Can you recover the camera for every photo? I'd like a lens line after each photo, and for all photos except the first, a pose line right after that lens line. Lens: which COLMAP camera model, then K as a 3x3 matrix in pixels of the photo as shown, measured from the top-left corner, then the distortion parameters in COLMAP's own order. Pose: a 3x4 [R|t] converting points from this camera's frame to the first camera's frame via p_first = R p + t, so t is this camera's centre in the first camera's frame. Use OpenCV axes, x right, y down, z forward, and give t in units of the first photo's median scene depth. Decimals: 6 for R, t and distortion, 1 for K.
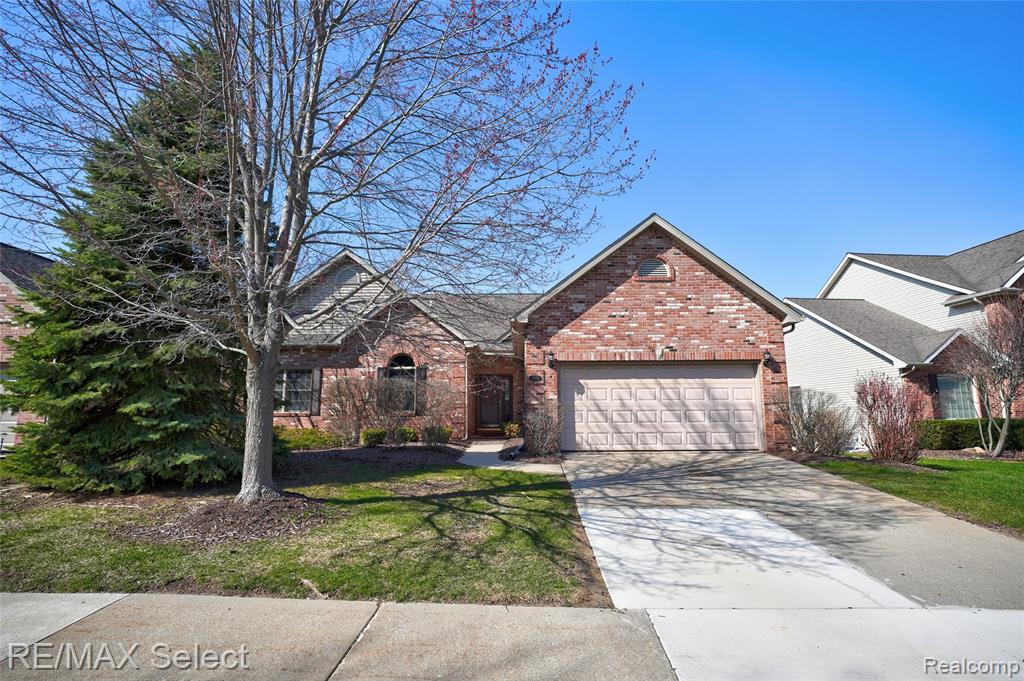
lens RADIAL K [[508.9, 0, 516.0], [0, 508.9, 344.5], [0, 0, 1]] dist [-0.041776, 0.000690]
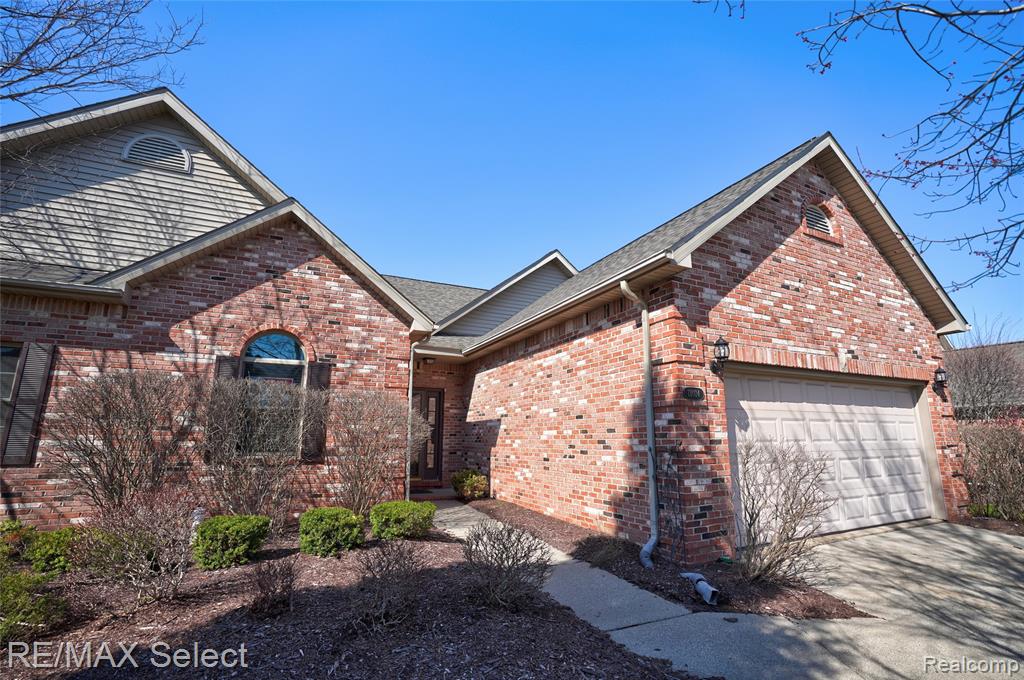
lens RADIAL K [[468.1, 0, 519.2], [0, 468.1, 343.9], [0, 0, 1]] dist [-0.070664, 0.027983]
pose [[0.895033, 0.093974, 0.435986, -0.279098], [-0.067760, 0.994854, -0.075330, 0.062811], [-0.440822, 0.037881, 0.896795, 0.688493]]
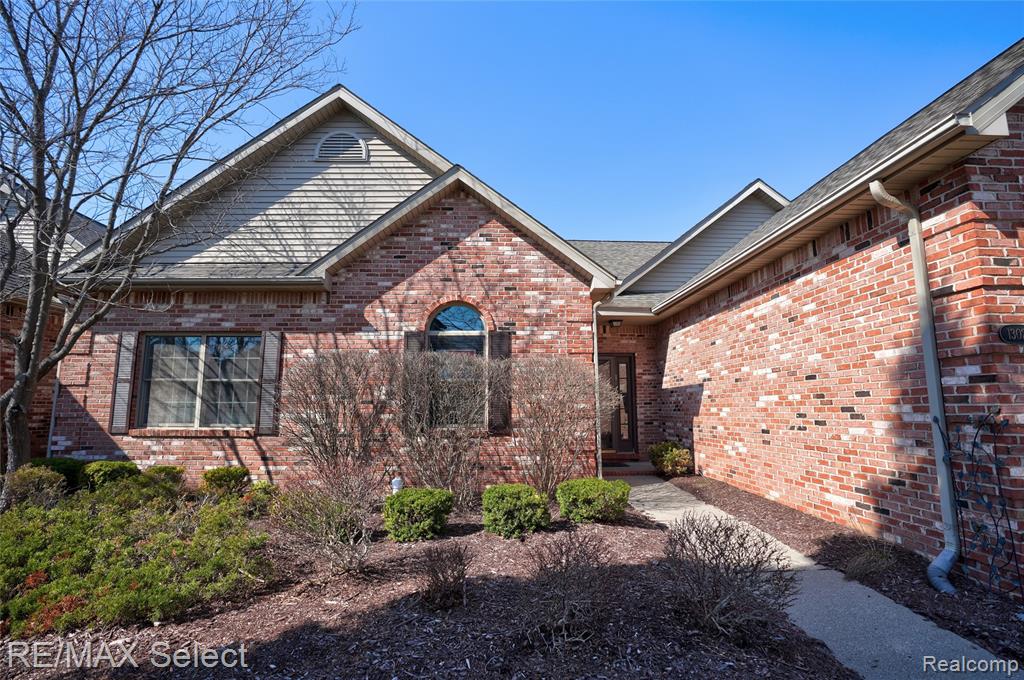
lens RADIAL K [[468.1, 0, 519.2], [0, 468.1, 343.9], [0, 0, 1]] dist [-0.070664, 0.027983]
pose [[0.998729, 0.005833, 0.050072, -0.251995], [-0.006056, 0.999972, 0.004310, 0.071919], [-0.050045, -0.004608, 0.998736, 0.755267]]
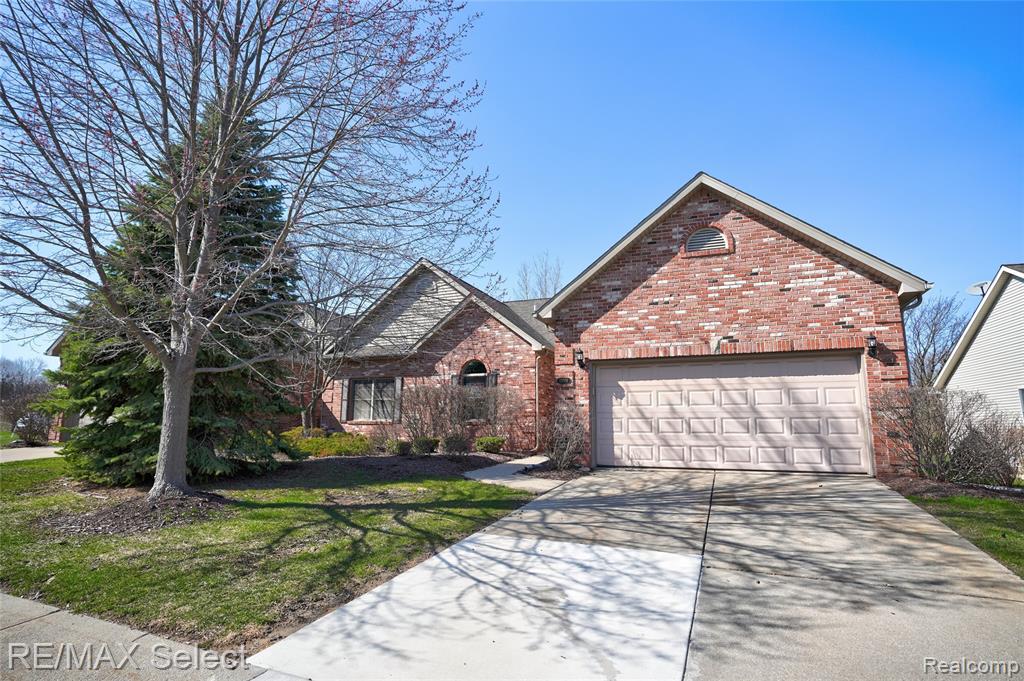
lens RADIAL K [[522.7, 0, 517.5], [0, 522.7, 339.3], [0, 0, 1]] dist [-0.037759, 0.000036]
pose [[0.931332, -0.051252, -0.360547, 0.286785], [0.040453, 0.998480, -0.037440, 0.025178], [0.361917, 0.020284, 0.931989, 0.131916]]
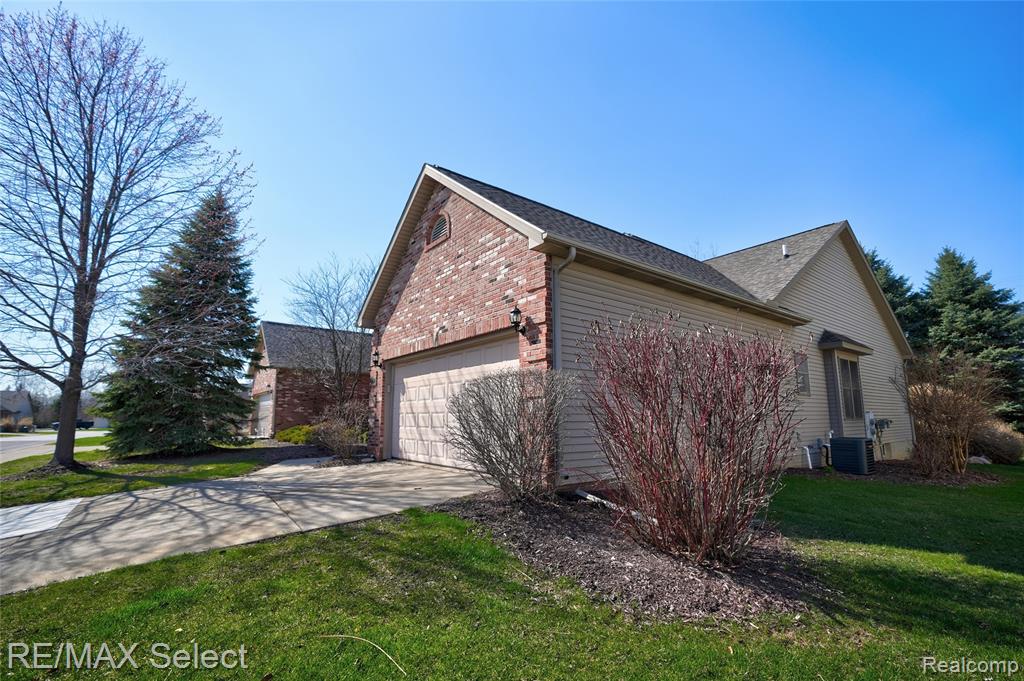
lens RADIAL K [[468.1, 0, 519.2], [0, 468.1, 344.4], [0, 0, 1]] dist [-0.070664, 0.027983]
pose [[0.626164, -0.126658, -0.769335, 0.894083], [0.110788, 0.991159, -0.073007, 0.092368], [0.771780, -0.039519, 0.634661, 0.645762]]
